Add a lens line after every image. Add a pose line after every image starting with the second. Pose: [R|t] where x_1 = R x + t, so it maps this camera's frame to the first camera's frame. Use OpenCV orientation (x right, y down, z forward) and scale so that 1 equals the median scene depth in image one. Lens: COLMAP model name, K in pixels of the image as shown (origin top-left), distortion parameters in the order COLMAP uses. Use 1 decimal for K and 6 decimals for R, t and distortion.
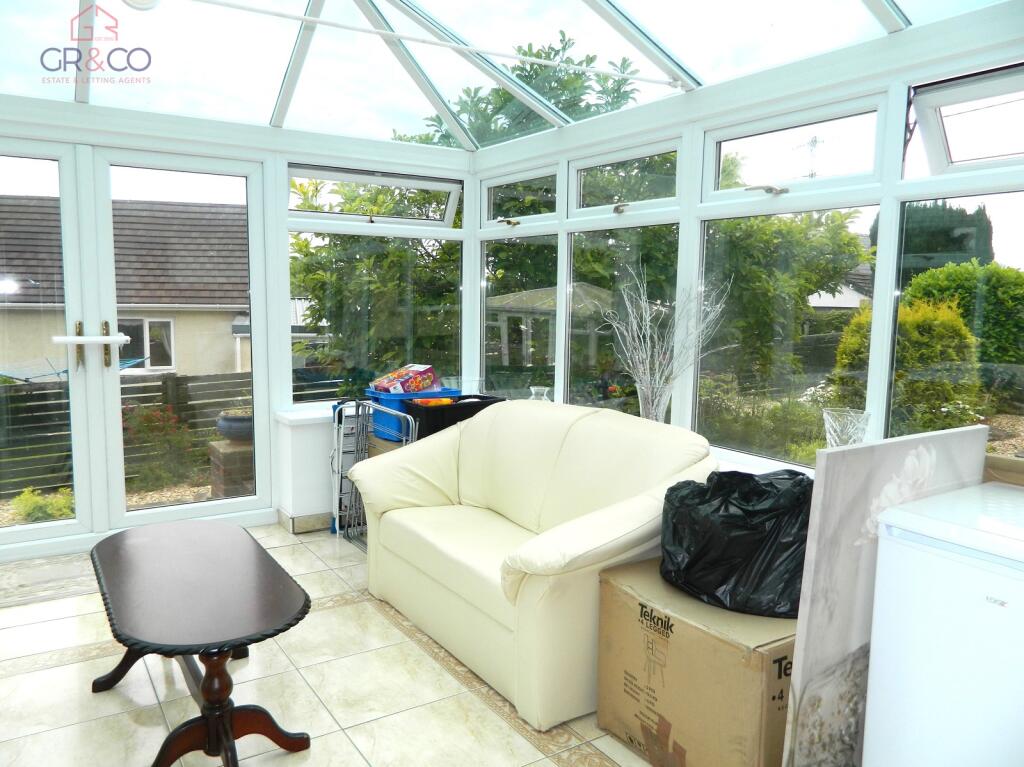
lens RADIAL K [[764.4, 0, 511.3], [0, 764.4, 355.9], [0, 0, 1]] dist [-0.002266, 0.002602]
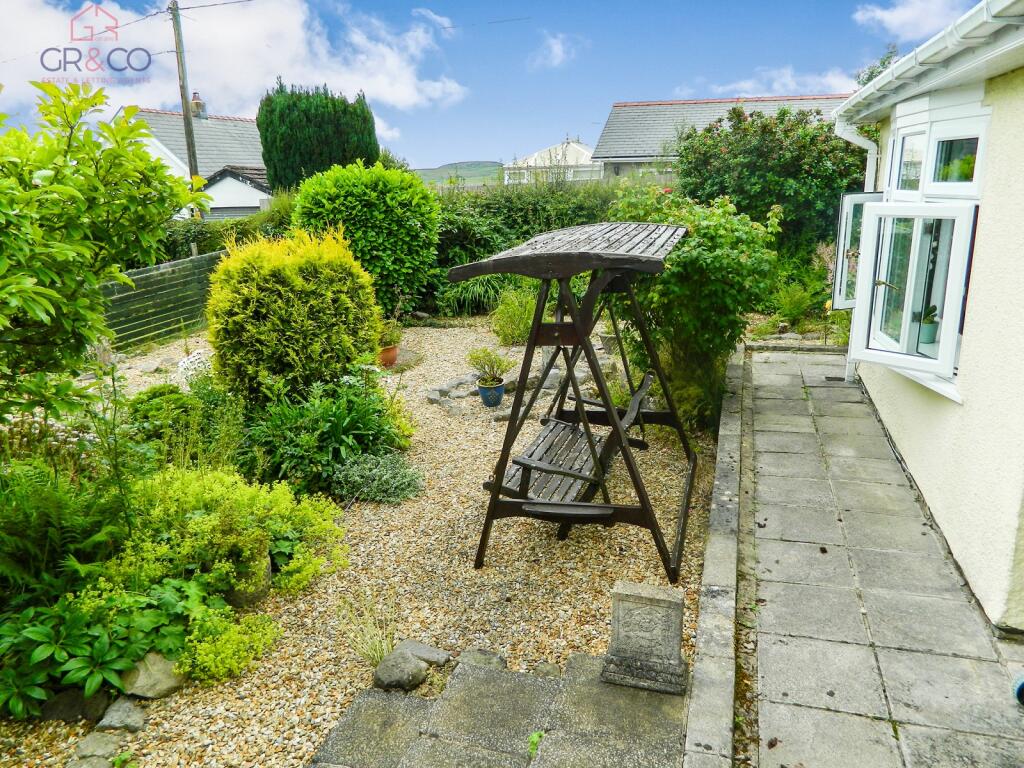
lens RADIAL K [[764.4, 0, 511.3], [0, 764.4, 356.4], [0, 0, 1]] dist [-0.002266, 0.002602]
pose [[0.750516, -0.200486, 0.629707, 0.141995], [0.106428, 0.977102, 0.184243, -0.052434], [-0.652226, -0.071259, 0.754668, 0.209401]]
